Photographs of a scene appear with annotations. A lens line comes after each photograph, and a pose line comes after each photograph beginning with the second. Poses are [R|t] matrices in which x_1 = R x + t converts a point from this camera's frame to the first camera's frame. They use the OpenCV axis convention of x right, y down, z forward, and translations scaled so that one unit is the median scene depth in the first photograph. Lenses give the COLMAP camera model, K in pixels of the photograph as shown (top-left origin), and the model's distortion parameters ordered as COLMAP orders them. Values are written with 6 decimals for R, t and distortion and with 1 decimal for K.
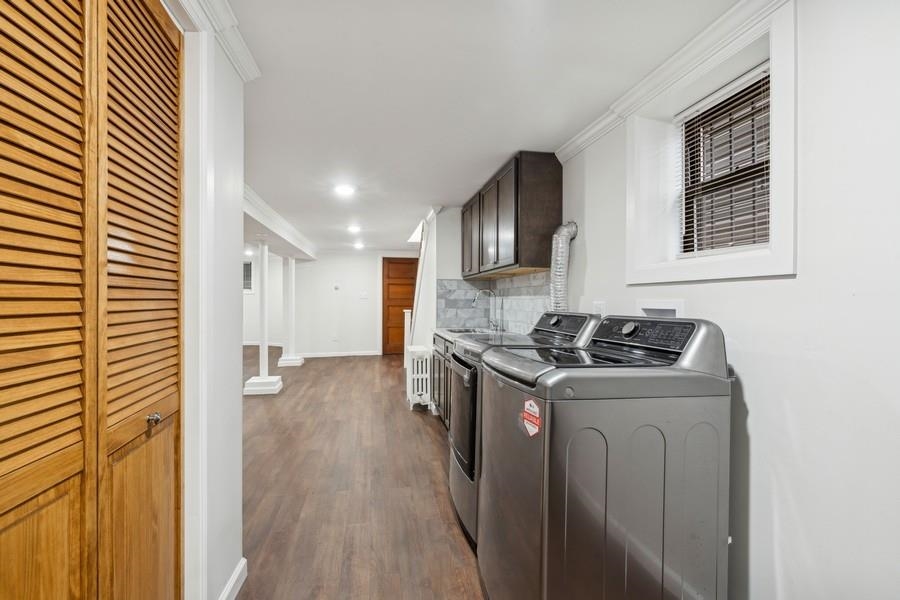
lens RADIAL K [[411.8, 0, 449.0], [0, 411.8, 302.7], [0, 0, 1]] dist [0.000185, 0.000449]
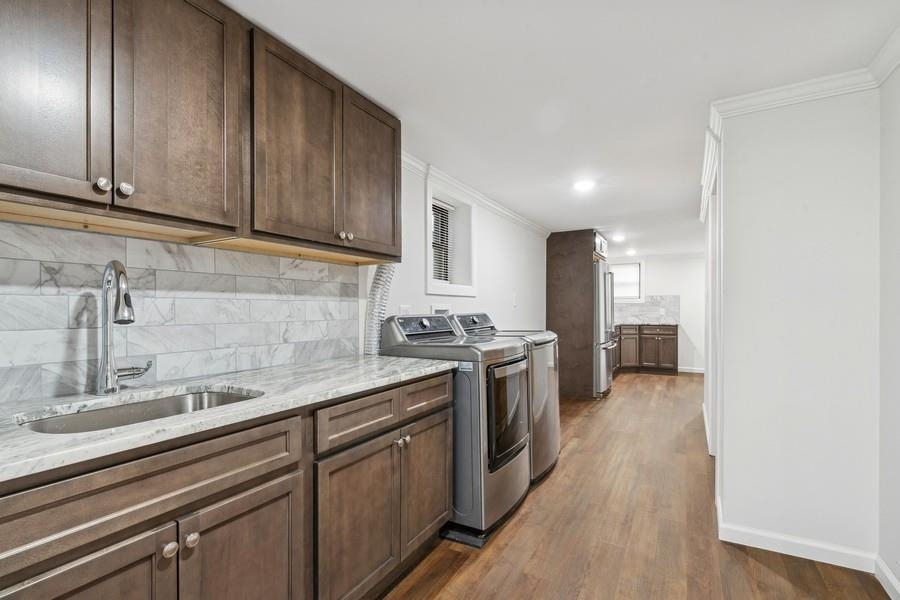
lens RADIAL K [[411.8, 0, 449.7], [0, 411.8, 306.4], [0, 0, 1]] dist [0.000185, 0.000449]
pose [[-0.762897, 0.008640, 0.646462, -0.544166], [0.005312, 0.999961, -0.007095, 0.007785], [-0.646498, -0.001979, -0.762913, 1.941806]]
